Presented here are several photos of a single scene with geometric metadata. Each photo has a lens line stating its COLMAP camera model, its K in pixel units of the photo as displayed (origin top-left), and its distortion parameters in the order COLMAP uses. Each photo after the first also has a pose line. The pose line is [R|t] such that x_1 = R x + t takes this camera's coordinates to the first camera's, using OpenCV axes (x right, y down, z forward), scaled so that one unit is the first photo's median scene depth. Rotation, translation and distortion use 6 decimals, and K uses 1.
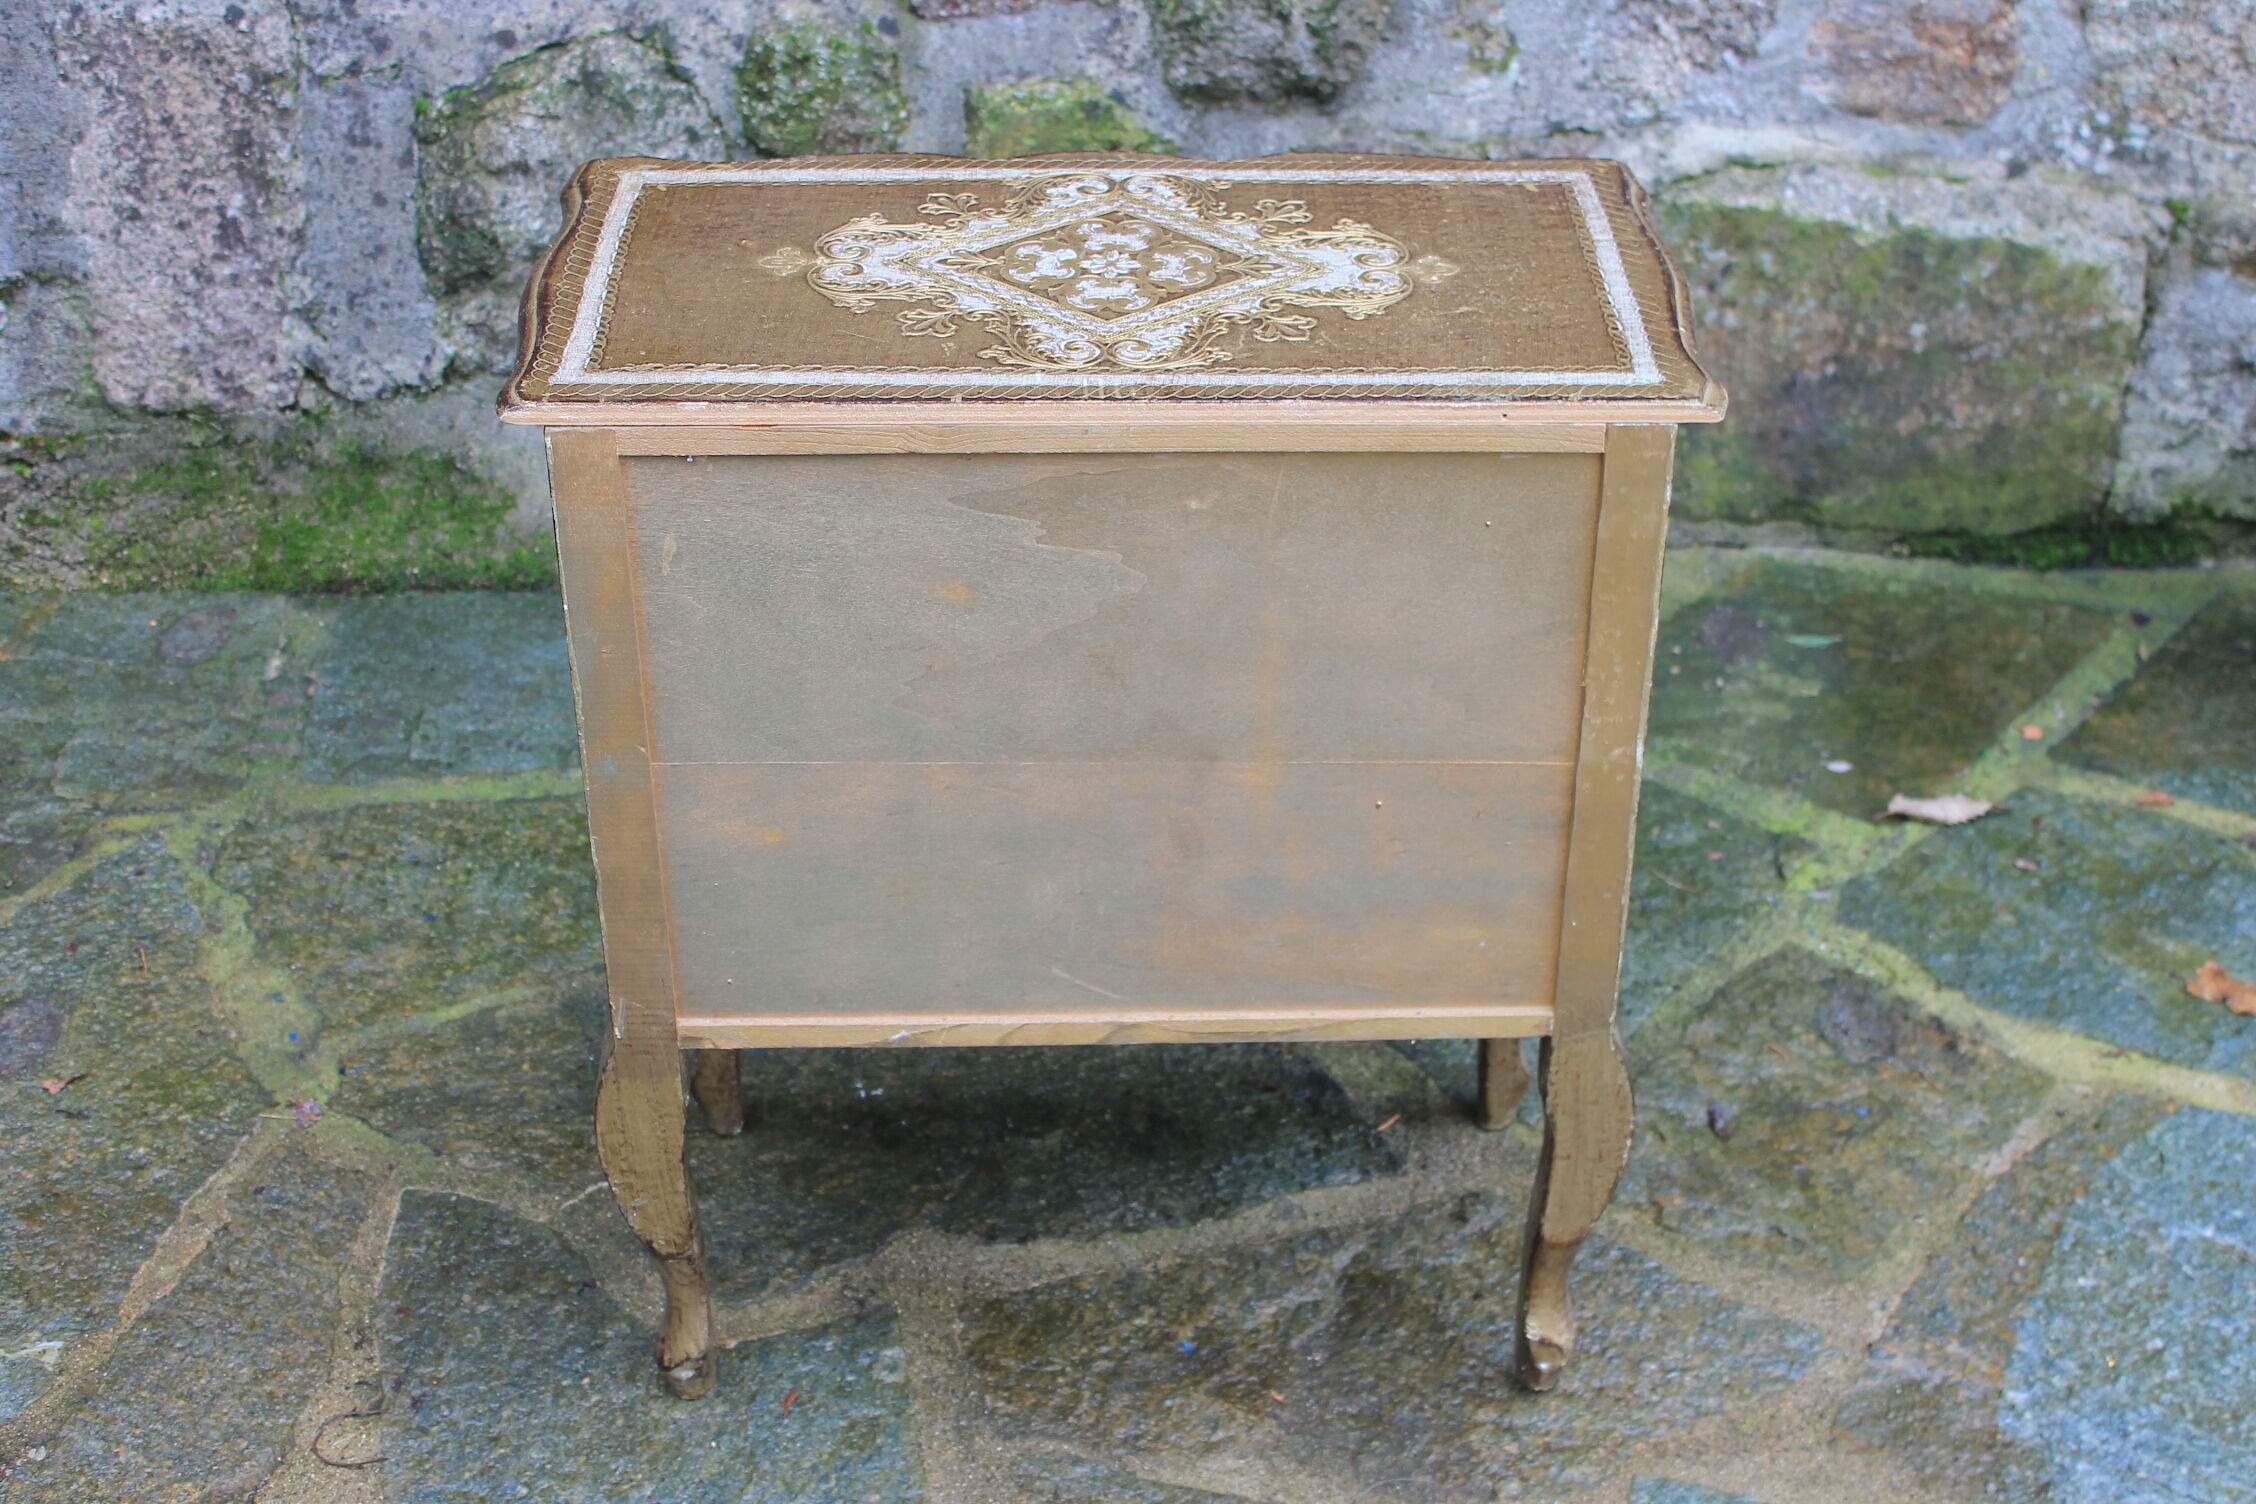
lens RADIAL K [[3266.4, 0, 1138.1], [0, 3266.4, 715.4], [0, 0, 1]] dist [-0.058238, 0.000000]
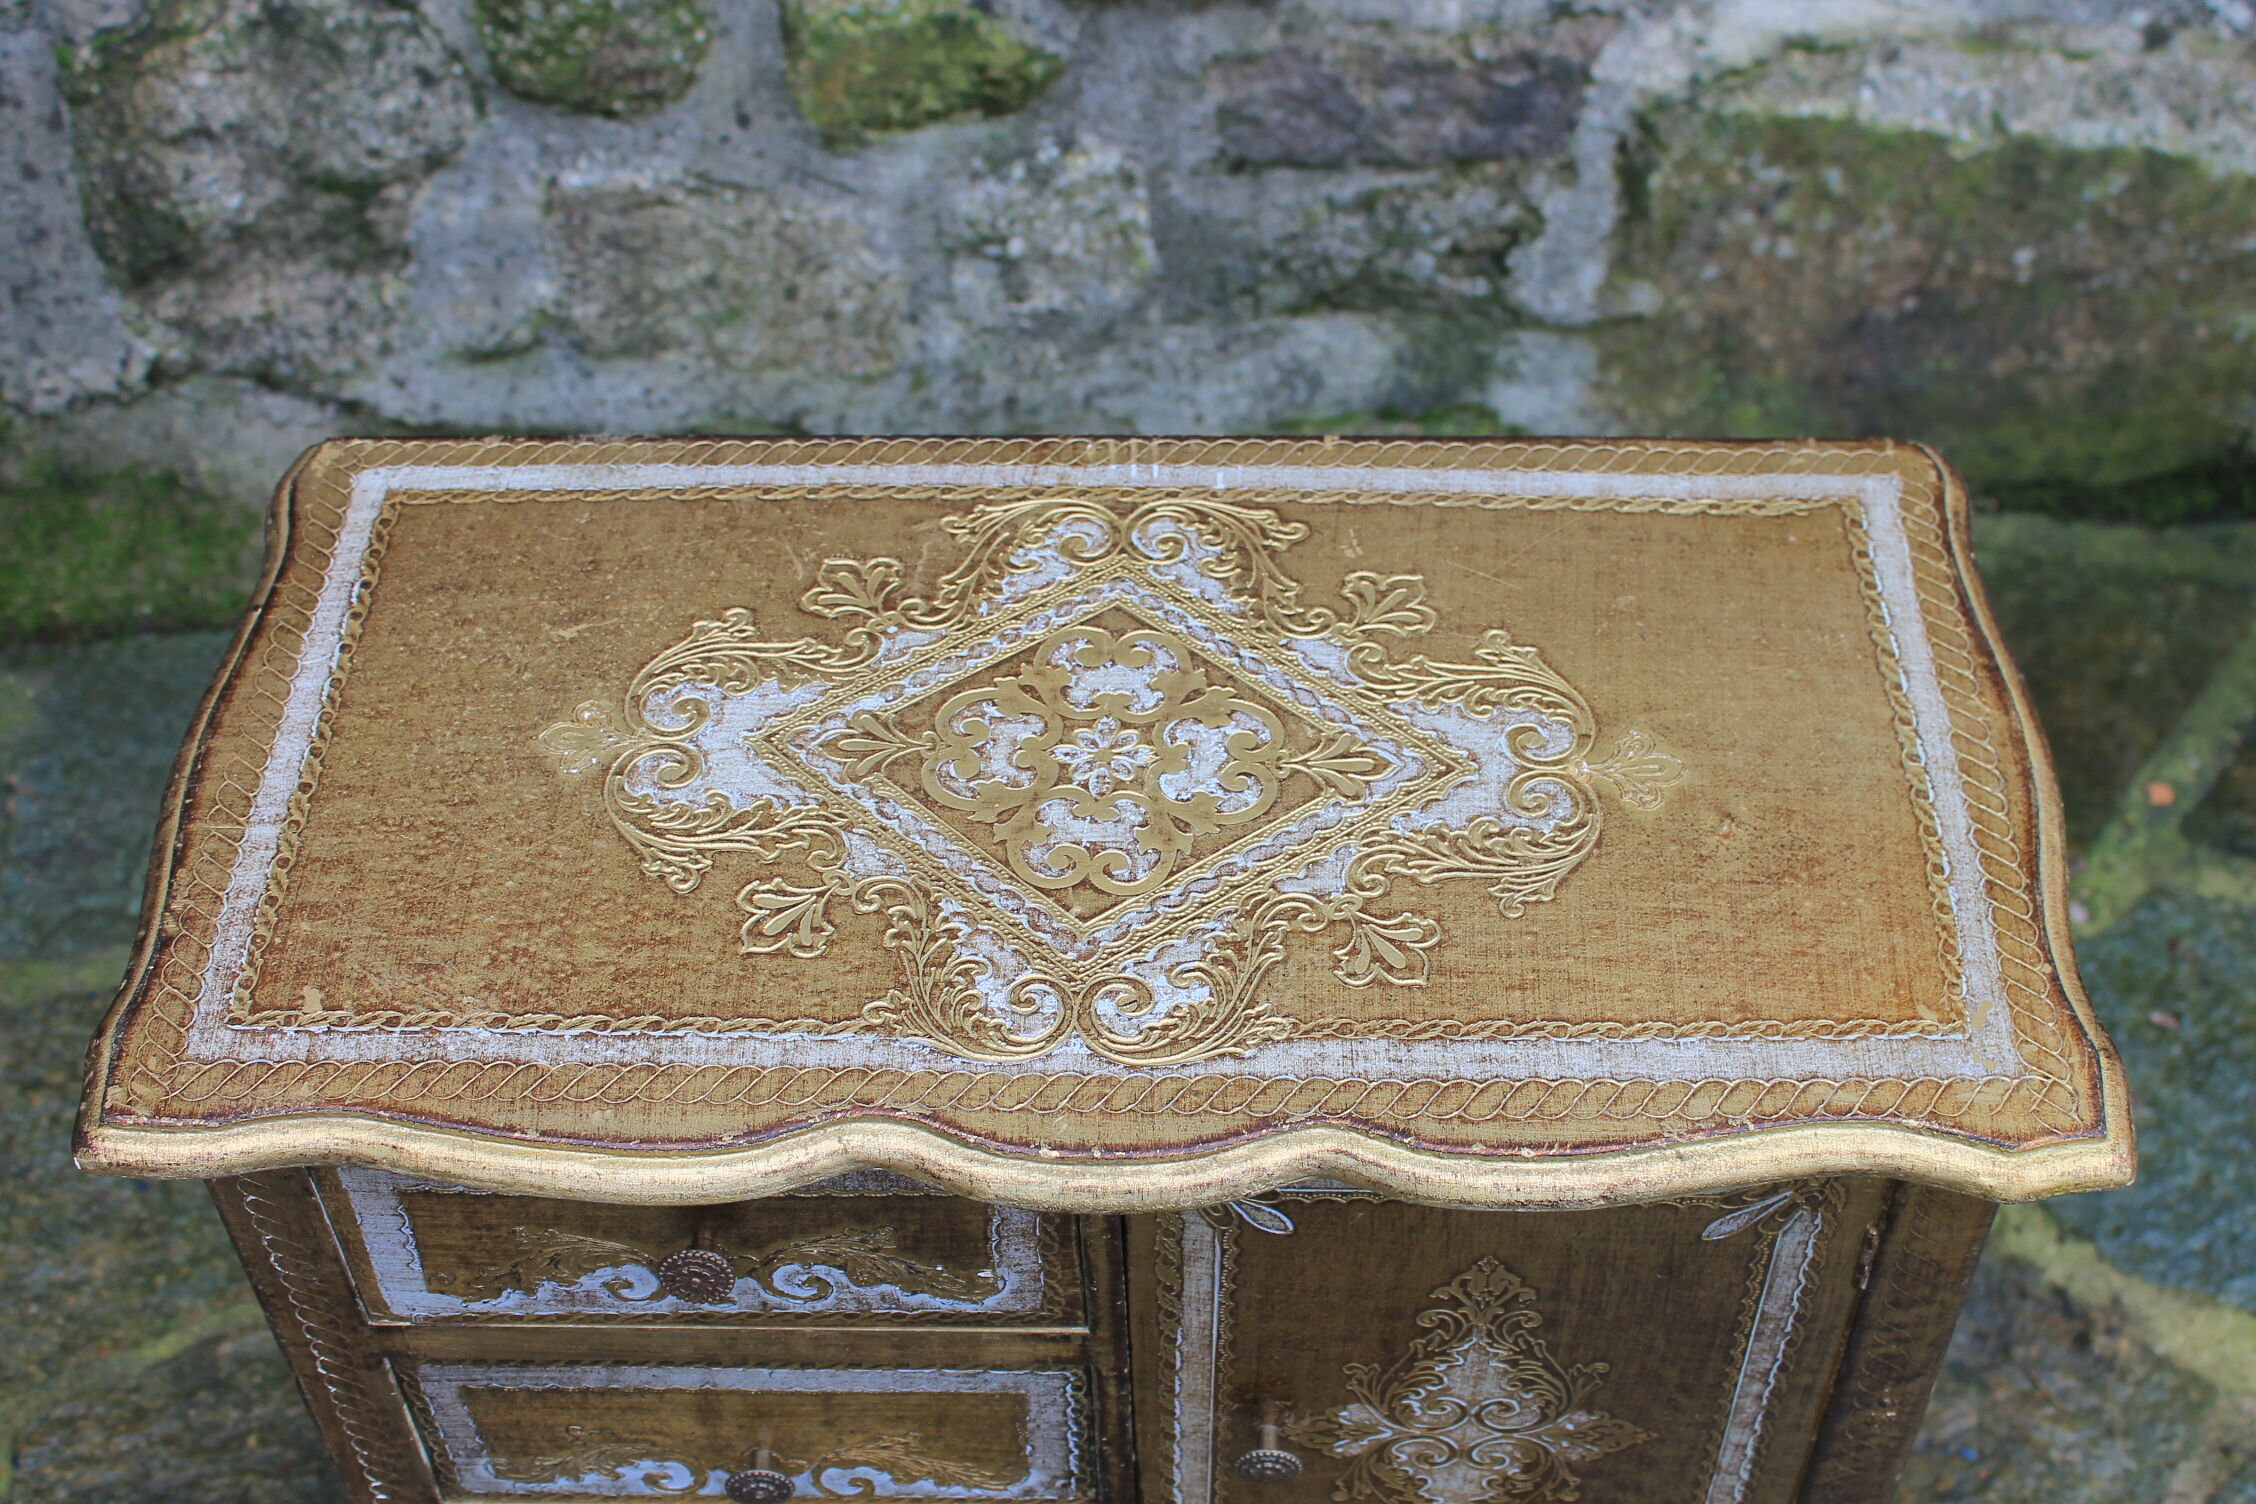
lens RADIAL K [[2895.2, 0, 1159.9], [0, 2895.2, 735.5], [0, 0, 1]] dist [-0.054651, 0.000000]
pose [[0.999444, -0.033340, -0.000402, 0.029947], [0.032617, 0.975155, 0.219109, -0.172226], [-0.006913, -0.219001, 0.975700, 0.315811]]
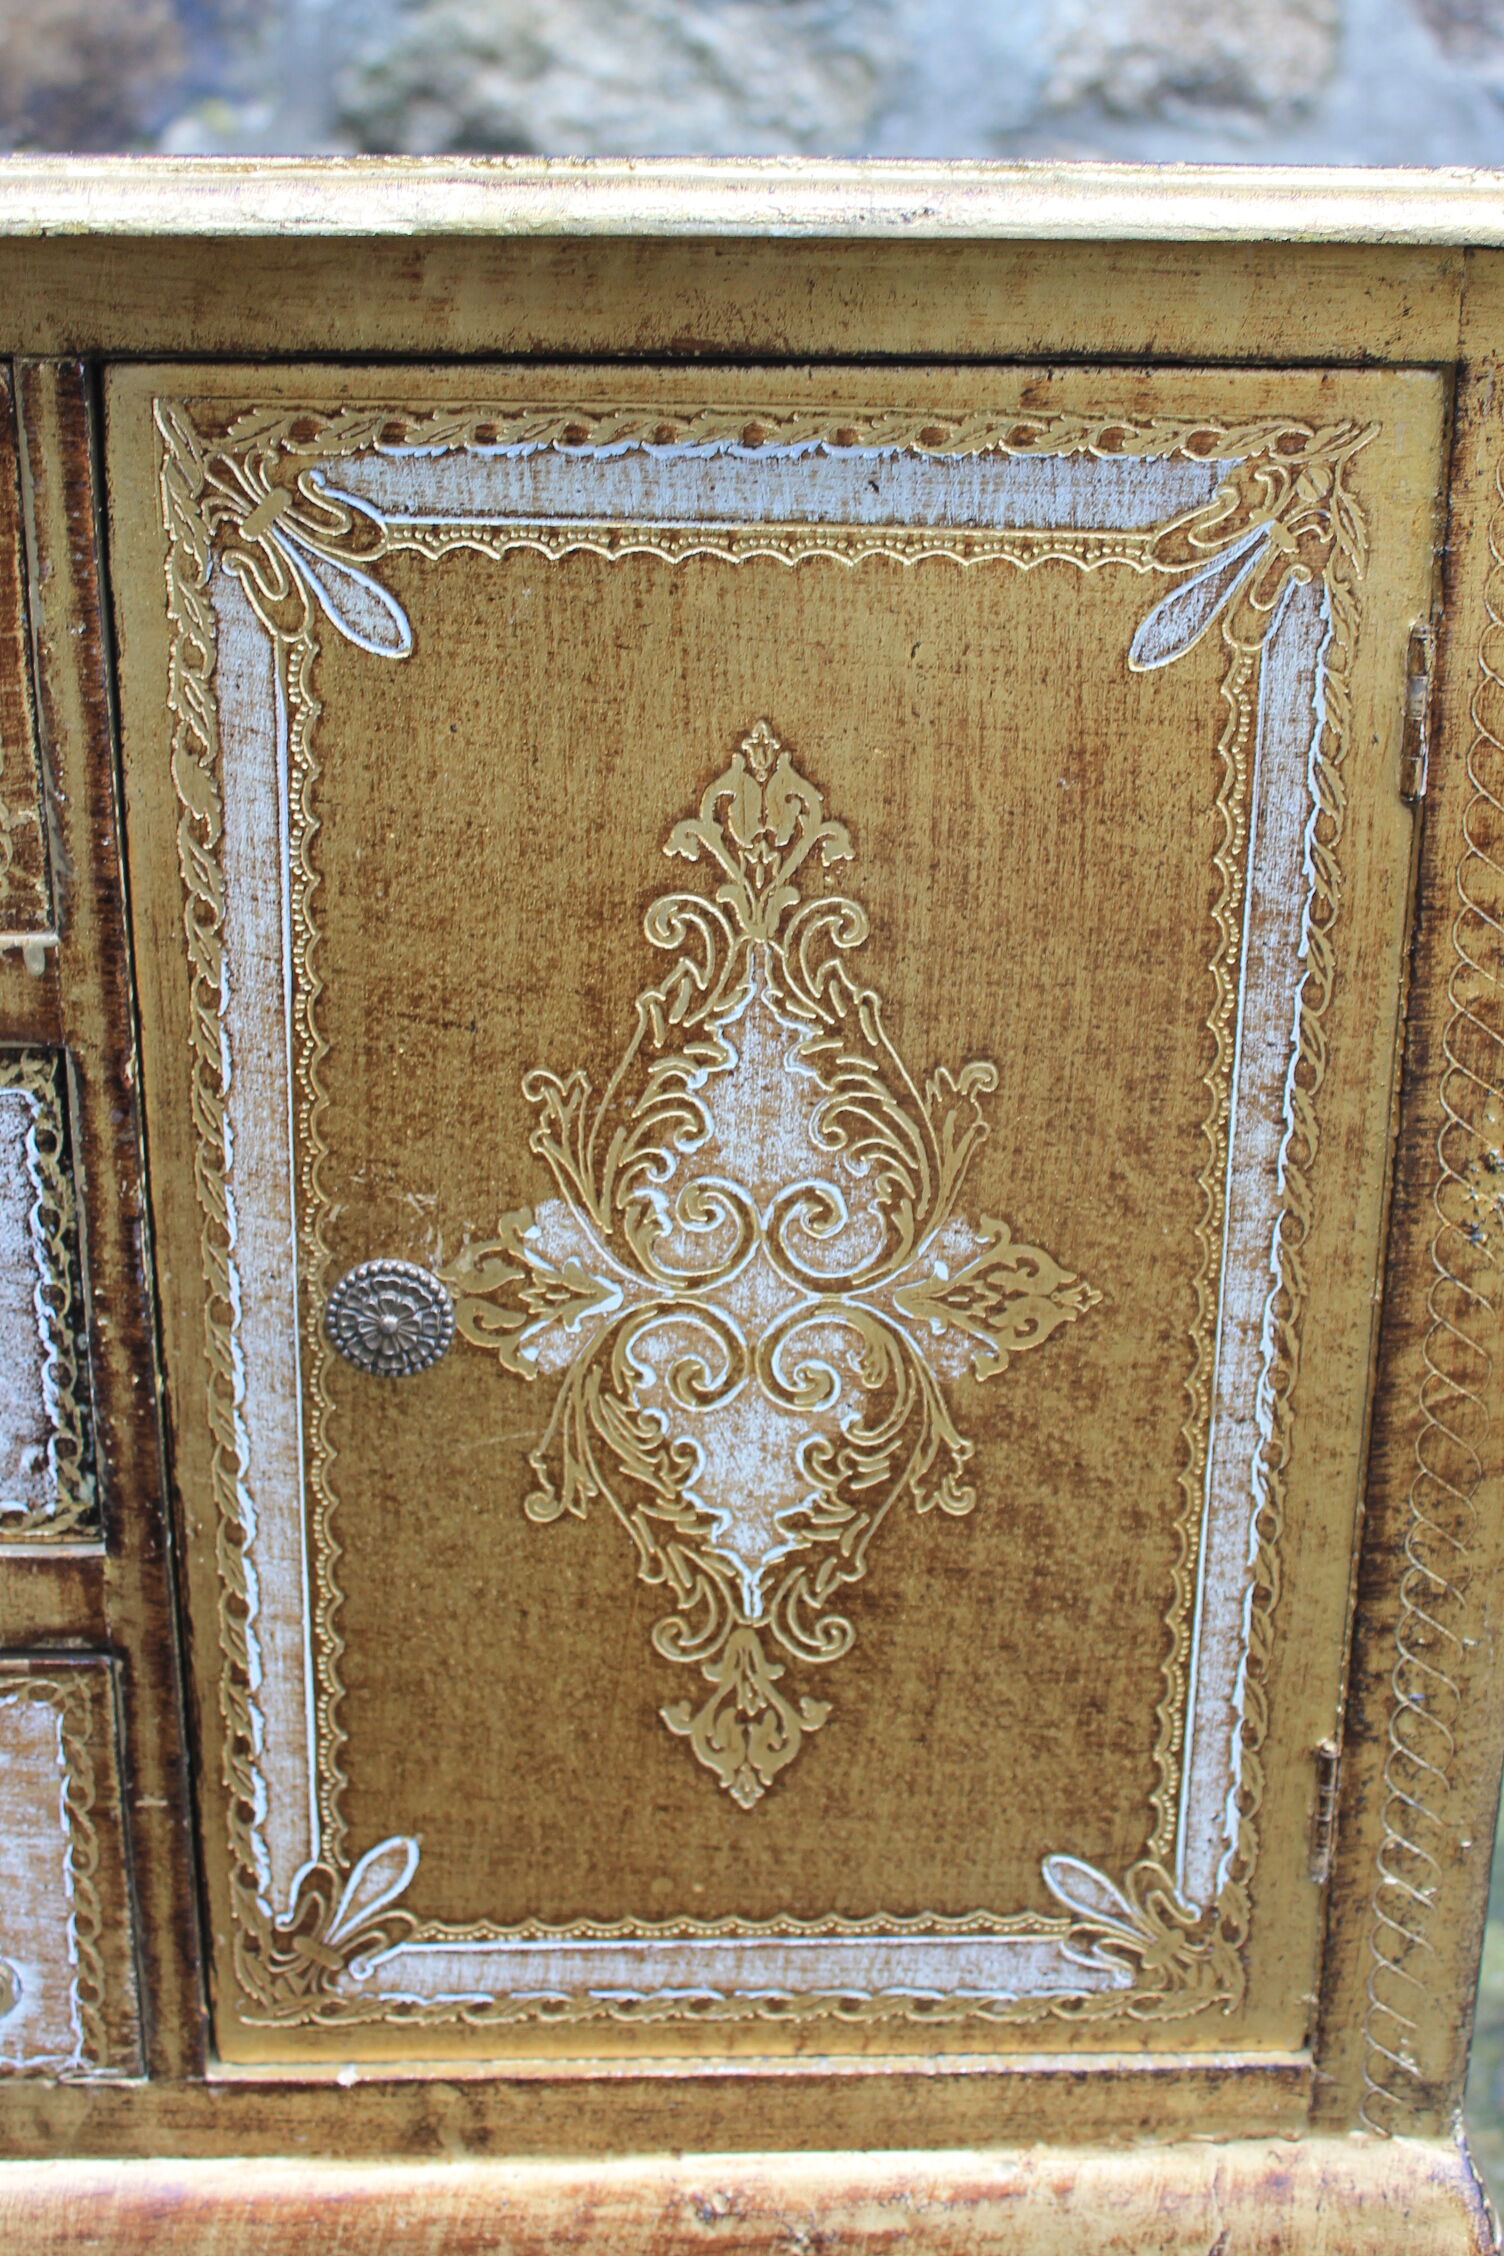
lens RADIAL K [[2702.0, 0, 722.7], [0, 2702.0, 1056.2], [0, 0, 1]] dist [-0.047441, 0.000000]
pose [[0.998068, -0.025601, 0.056612, 0.054094], [0.040952, 0.956289, -0.289541, 0.044704], [-0.046725, 0.291300, 0.955490, 0.473907]]
